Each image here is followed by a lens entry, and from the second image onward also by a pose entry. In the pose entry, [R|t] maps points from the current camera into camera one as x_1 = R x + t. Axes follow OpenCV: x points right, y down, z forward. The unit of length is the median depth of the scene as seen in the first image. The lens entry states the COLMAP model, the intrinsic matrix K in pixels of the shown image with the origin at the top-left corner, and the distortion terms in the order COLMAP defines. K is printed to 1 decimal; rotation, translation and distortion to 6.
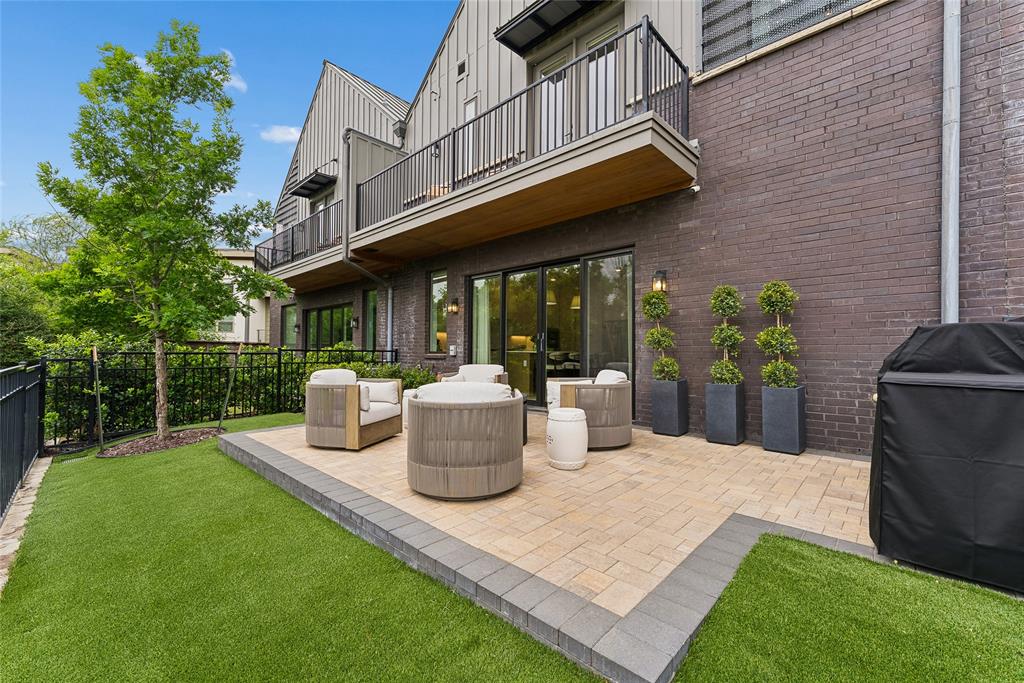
lens RADIAL K [[414.4, 0, 512.8], [0, 414.4, 341.9], [0, 0, 1]] dist [0.001529, 0.000077]
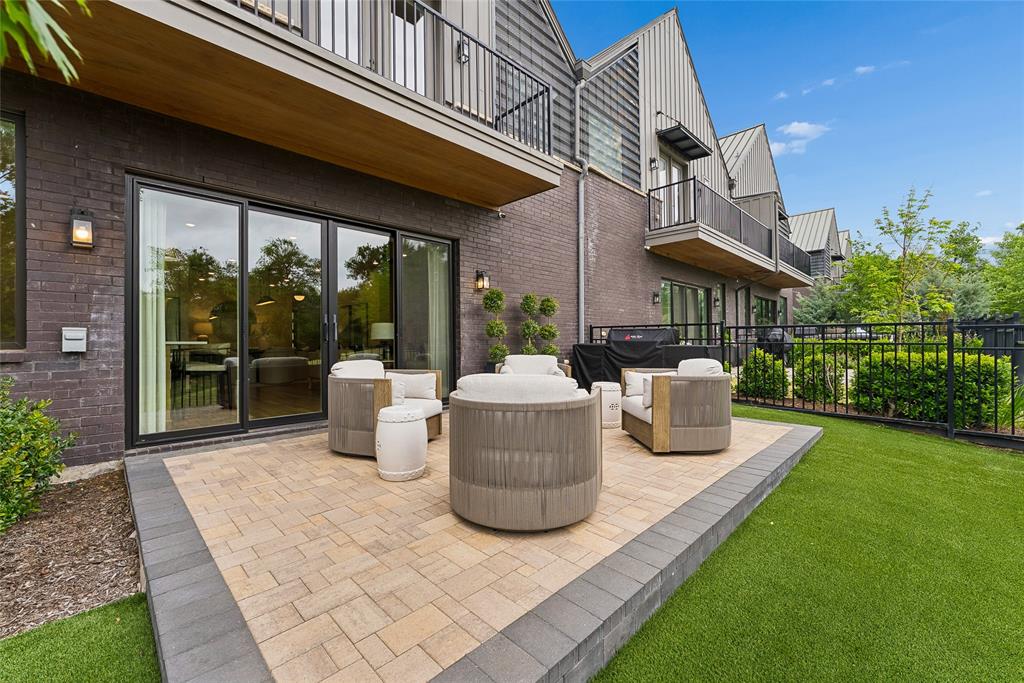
lens RADIAL K [[414.4, 0, 512.3], [0, 414.4, 339.3], [0, 0, 1]] dist [0.001529, 0.000077]
pose [[0.034753, 0.003105, 0.999391, -1.242127], [-0.015346, 0.999879, -0.002573, 0.035709], [-0.999278, -0.015248, 0.034797, 1.323746]]
